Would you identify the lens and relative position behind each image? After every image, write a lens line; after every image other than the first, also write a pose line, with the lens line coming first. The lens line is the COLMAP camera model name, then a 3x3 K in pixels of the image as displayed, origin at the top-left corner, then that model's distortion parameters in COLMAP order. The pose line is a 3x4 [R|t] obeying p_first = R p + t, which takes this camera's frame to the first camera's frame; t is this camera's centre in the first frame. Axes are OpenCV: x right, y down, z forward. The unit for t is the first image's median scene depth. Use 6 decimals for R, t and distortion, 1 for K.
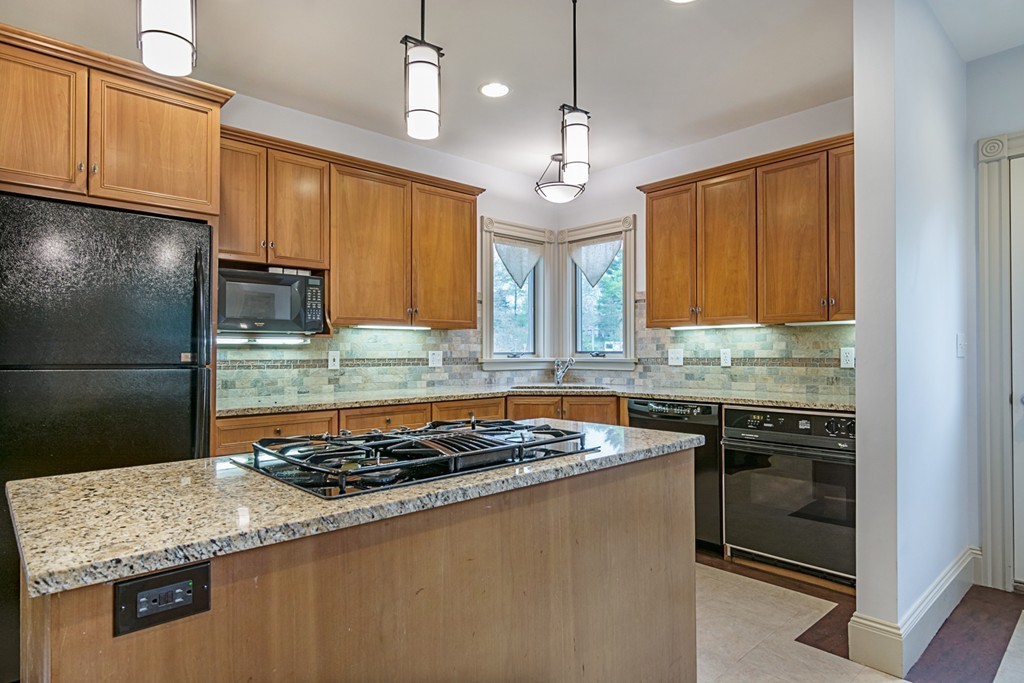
lens RADIAL K [[578.9, 0, 512.0], [0, 578.9, 341.5], [0, 0, 1]] dist [-0.001032, -0.000677]
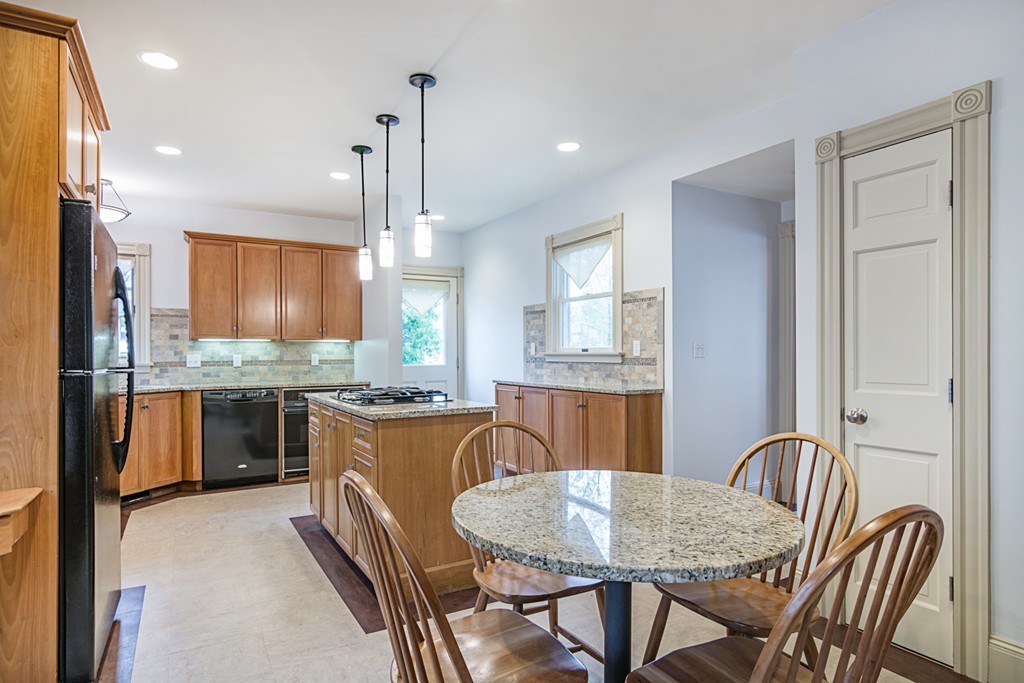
lens RADIAL K [[578.9, 0, 512.0], [0, 578.9, 341.5], [0, 0, 1]] dist [-0.001032, -0.000677]
pose [[0.204924, 0.025183, 0.978454, -0.938519], [-0.013501, 0.999647, -0.022901, 0.003136], [-0.978685, -0.008518, 0.205191, 0.008066]]
